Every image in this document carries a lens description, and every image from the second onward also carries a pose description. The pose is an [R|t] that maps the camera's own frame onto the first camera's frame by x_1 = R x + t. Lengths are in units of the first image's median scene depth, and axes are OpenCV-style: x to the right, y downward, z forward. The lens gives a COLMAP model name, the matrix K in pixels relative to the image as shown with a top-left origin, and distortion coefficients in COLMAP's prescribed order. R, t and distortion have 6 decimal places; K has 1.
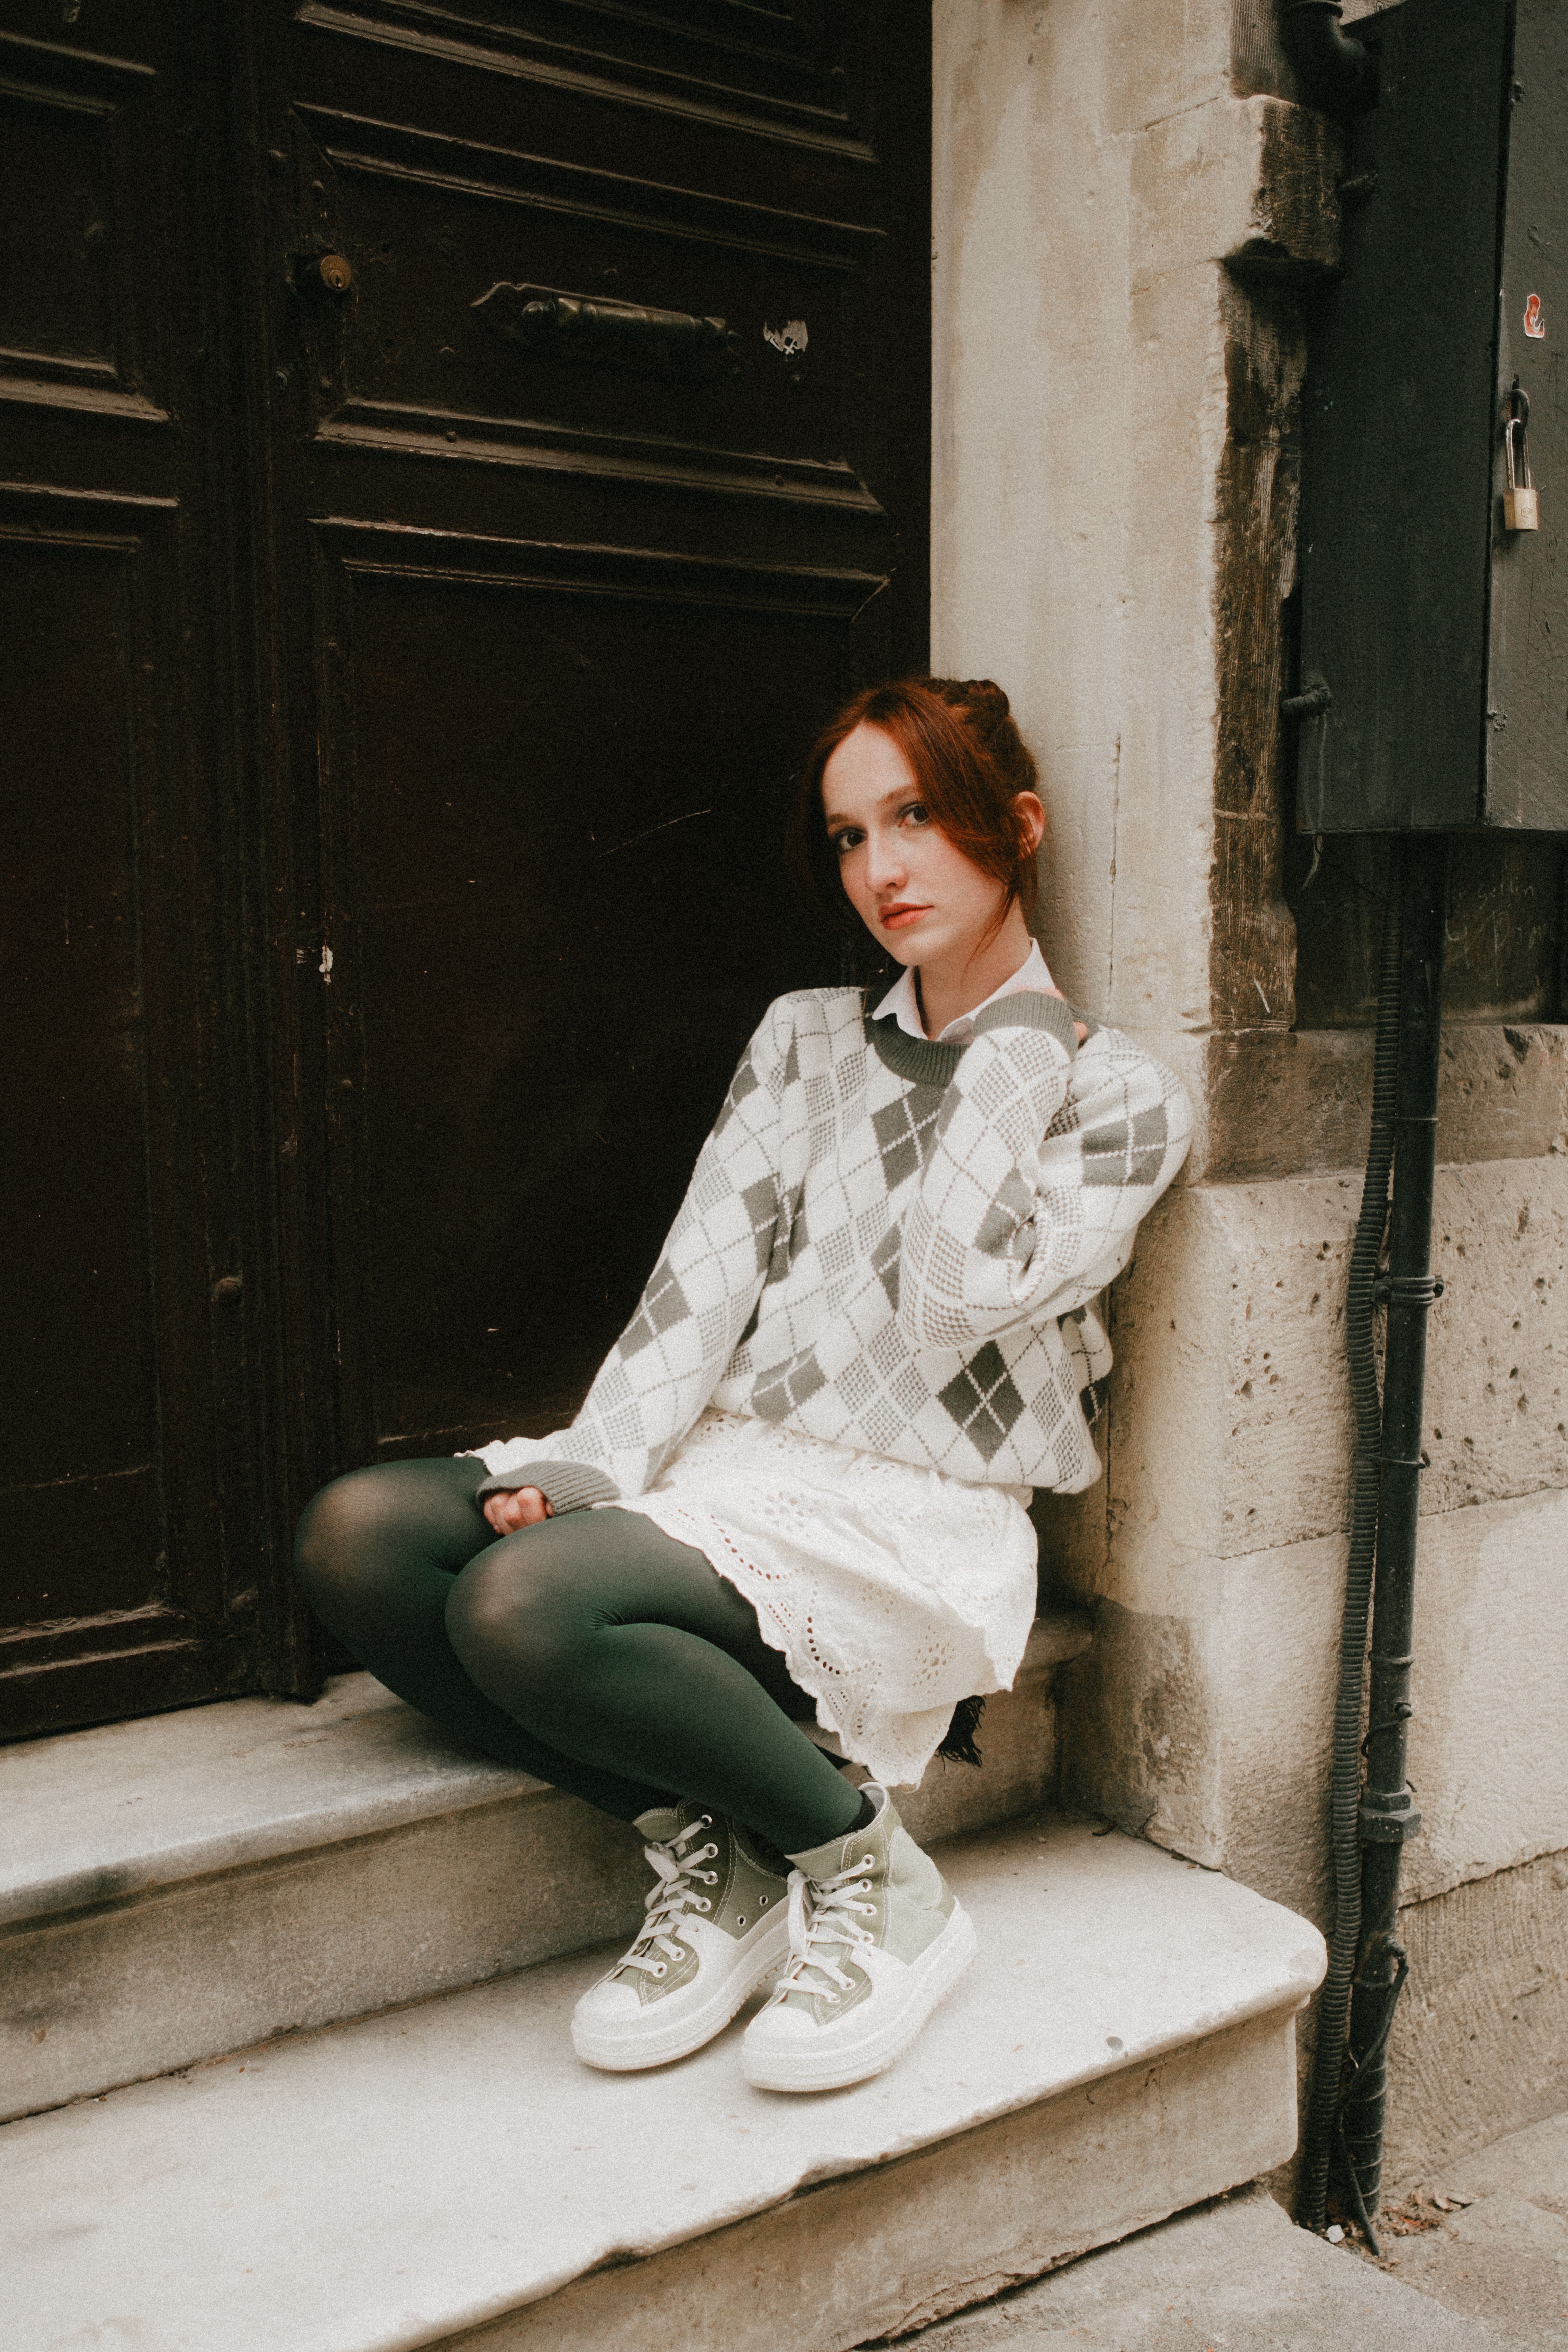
lens RADIAL K [[2489.0, 0, 847.1], [0, 2489.0, 1304.0], [0, 0, 1]] dist [-0.080391, 0.196204]
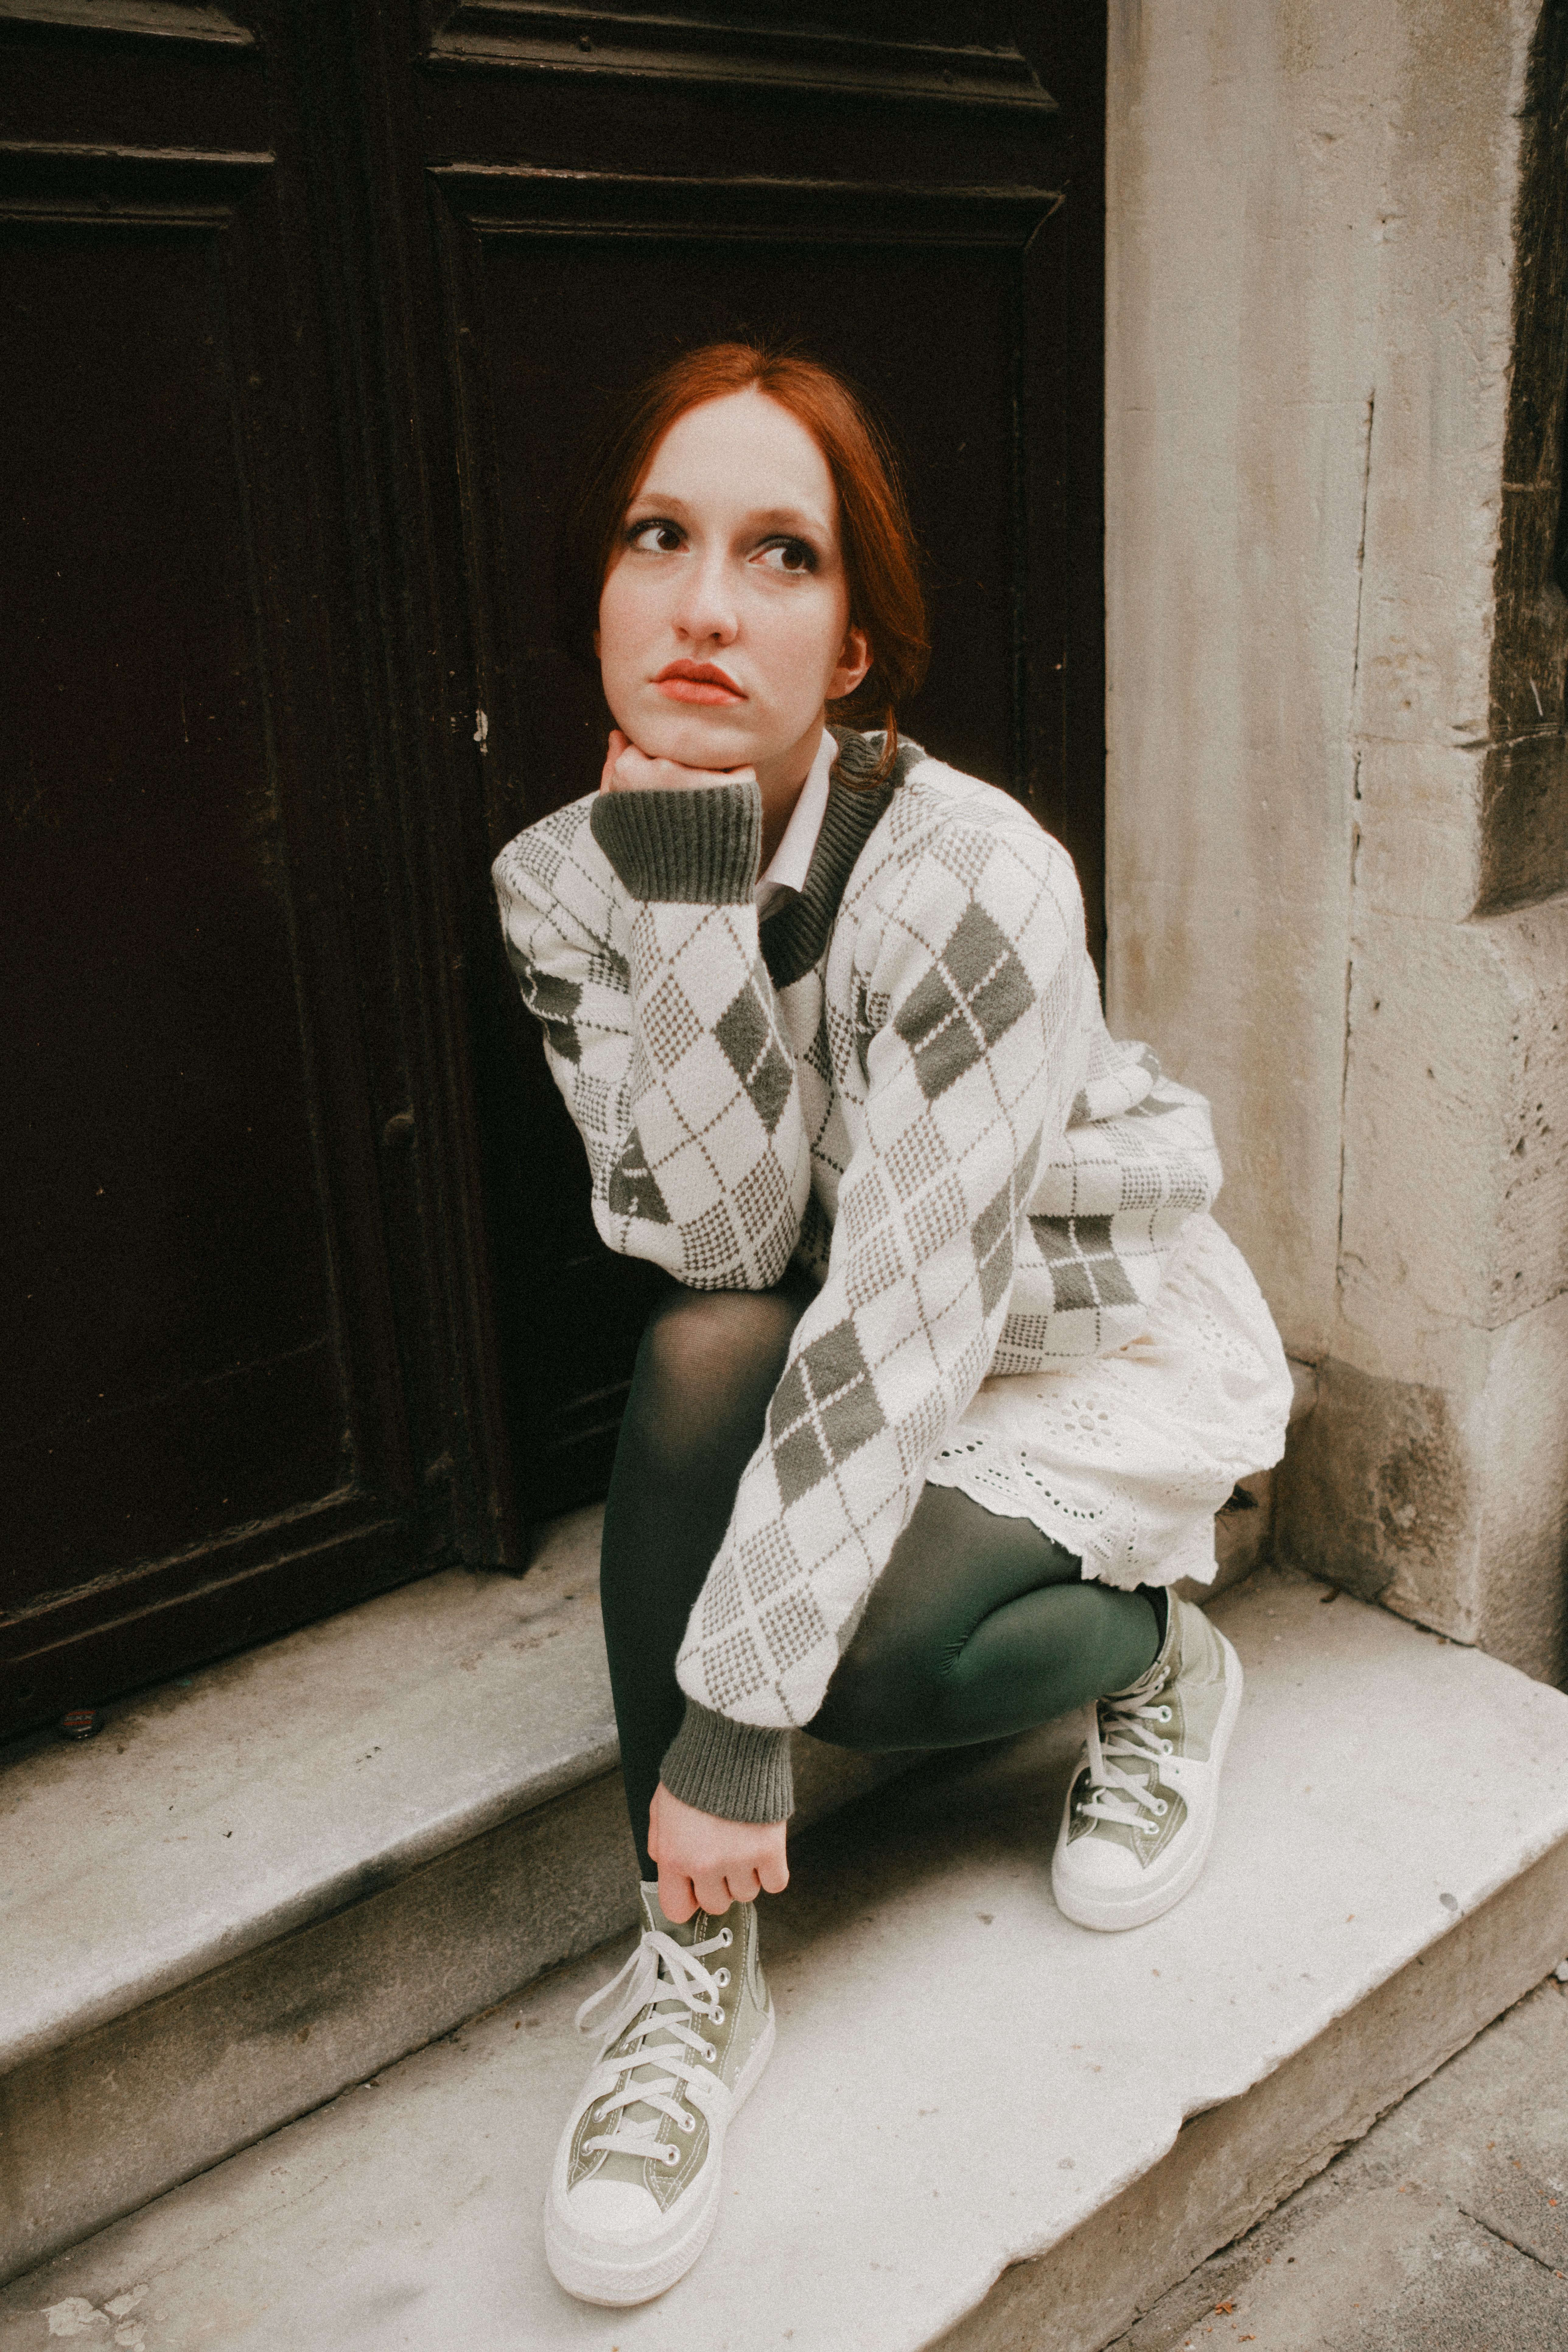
lens RADIAL K [[2238.7, 0, 768.1], [0, 2238.7, 1191.3], [0, 0, 1]] dist [-0.076477, 0.186907]
pose [[0.997642, -0.057519, 0.037440, -0.144333], [0.049963, 0.982692, 0.178381, -0.109085], [-0.047052, -0.176090, 0.983249, 0.221197]]
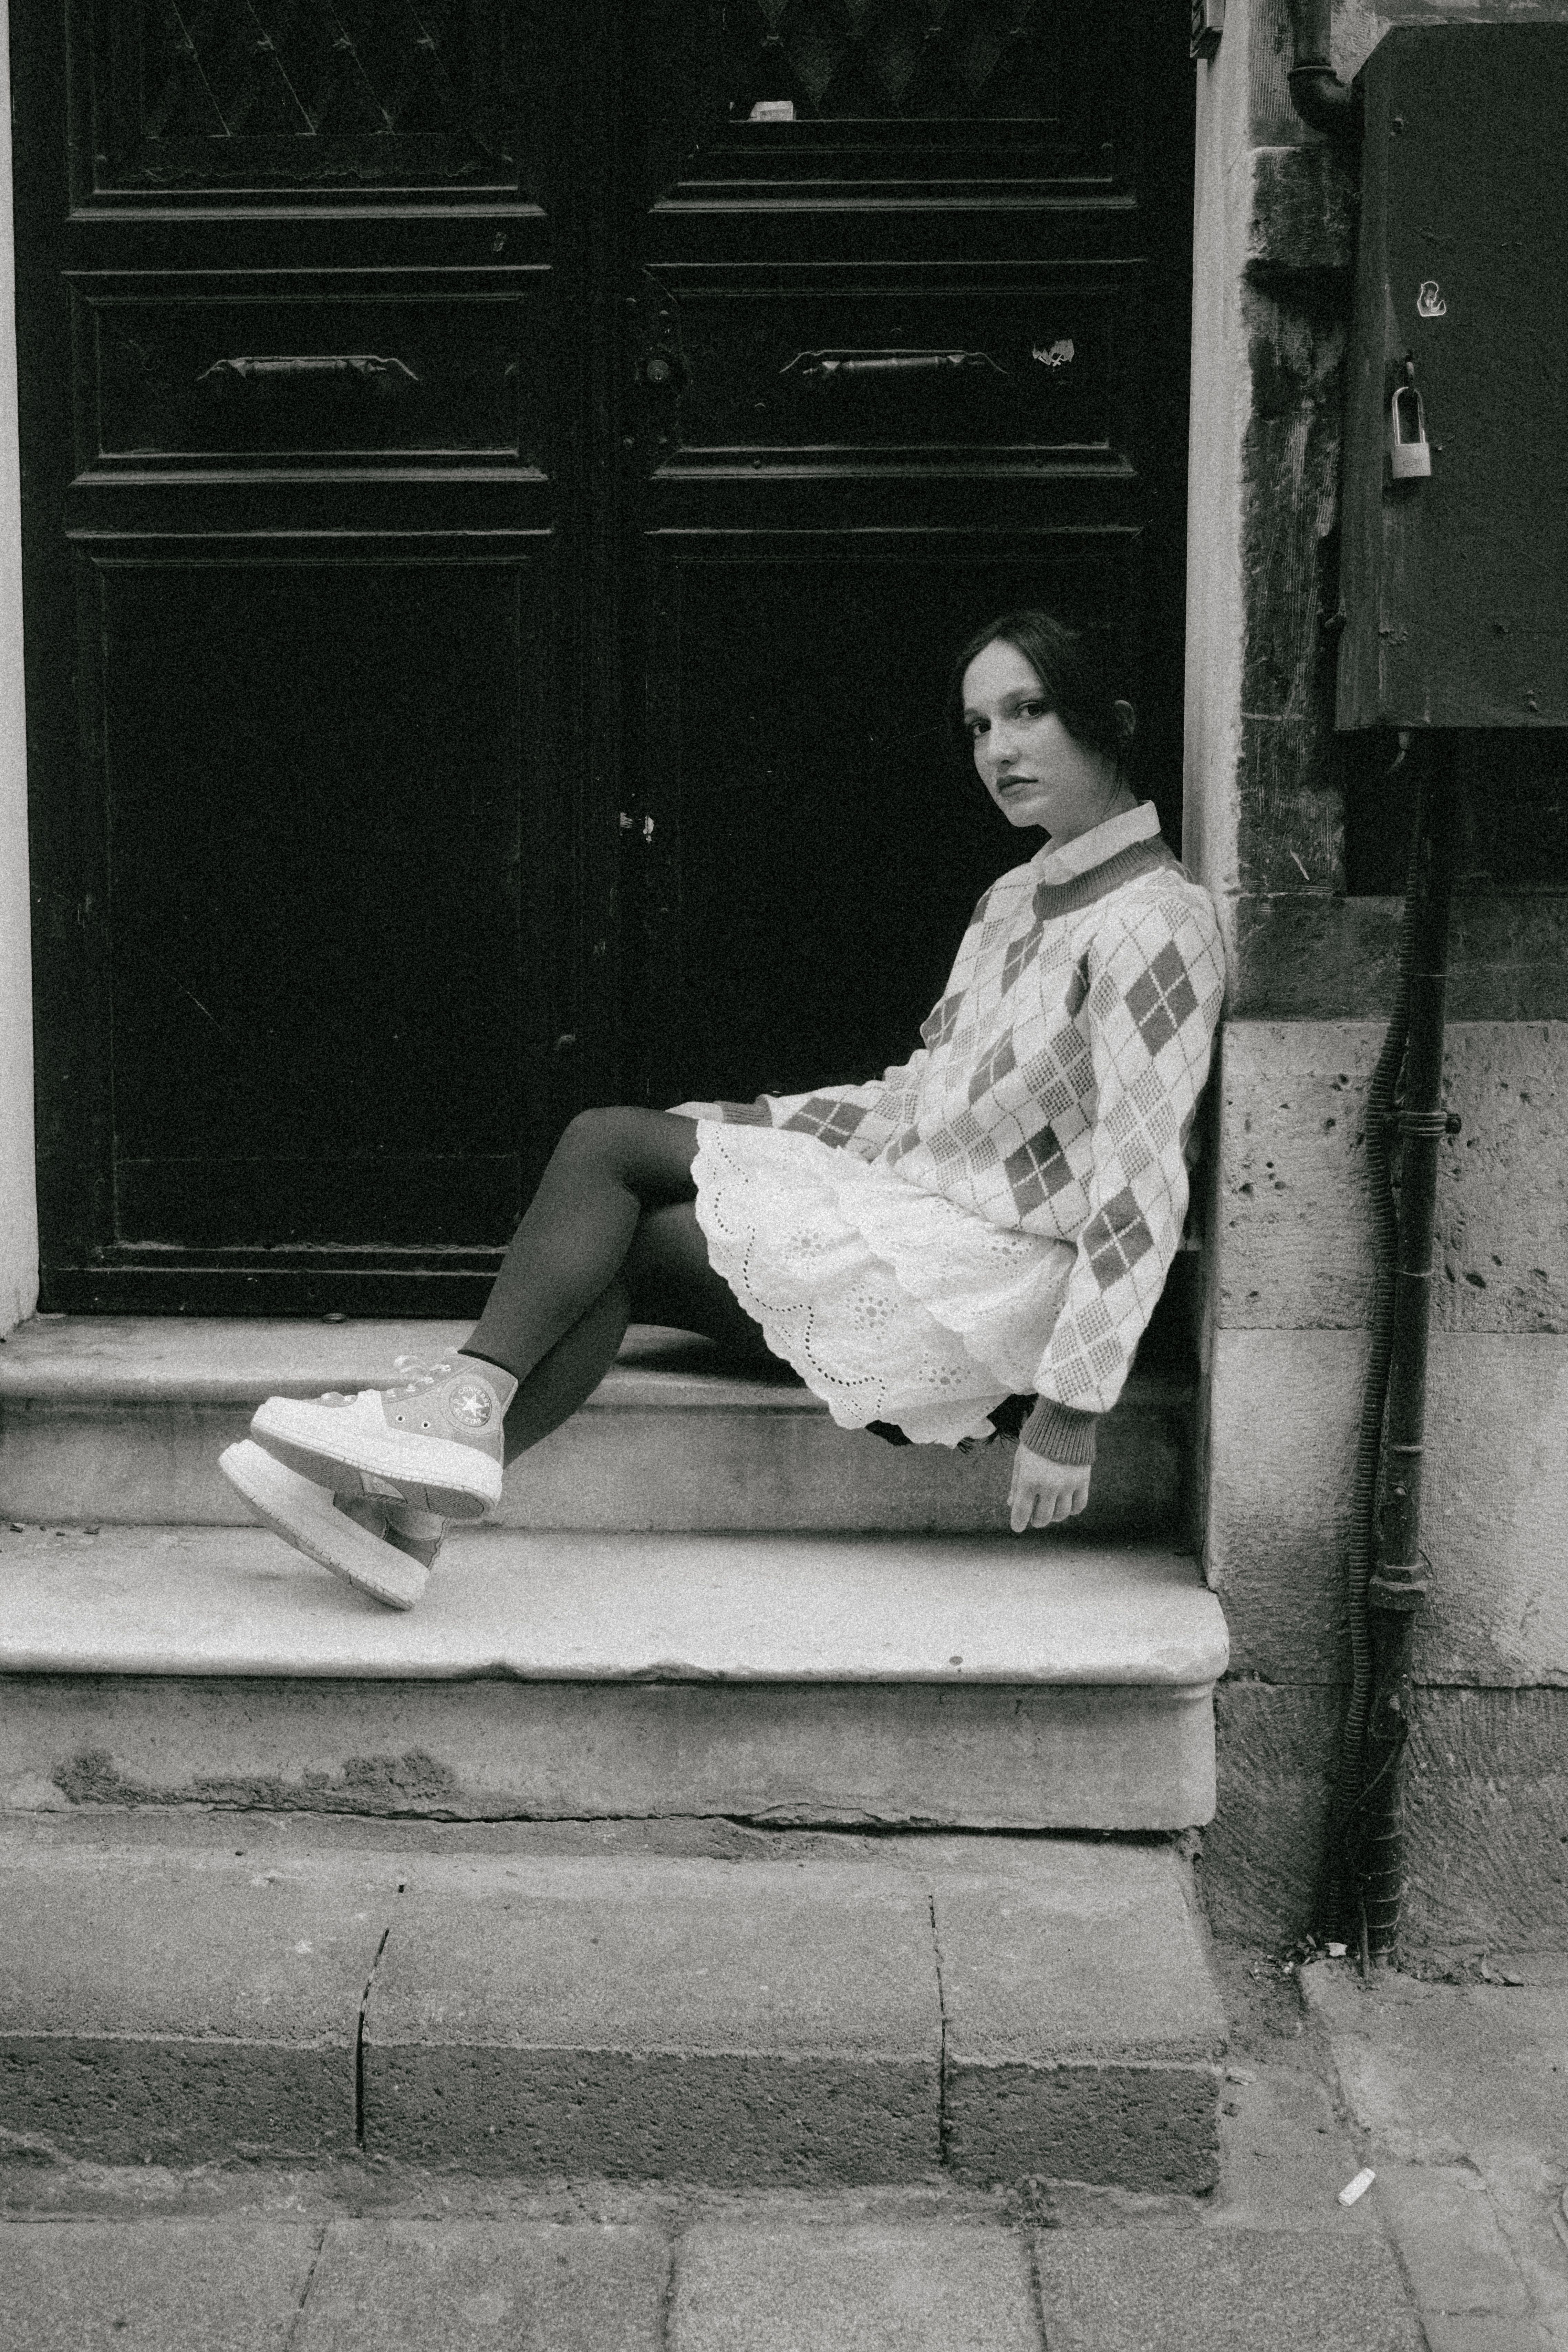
lens RADIAL K [[2536.1, 0, 702.0], [0, 2536.1, 1031.9], [0, 0, 1]] dist [-0.078285, 0.189301]
pose [[0.758053, 0.065369, -0.648909, 0.763794], [-0.097605, 0.995130, -0.013776, 0.000713], [0.644848, 0.073780, 0.760741, -0.110280]]
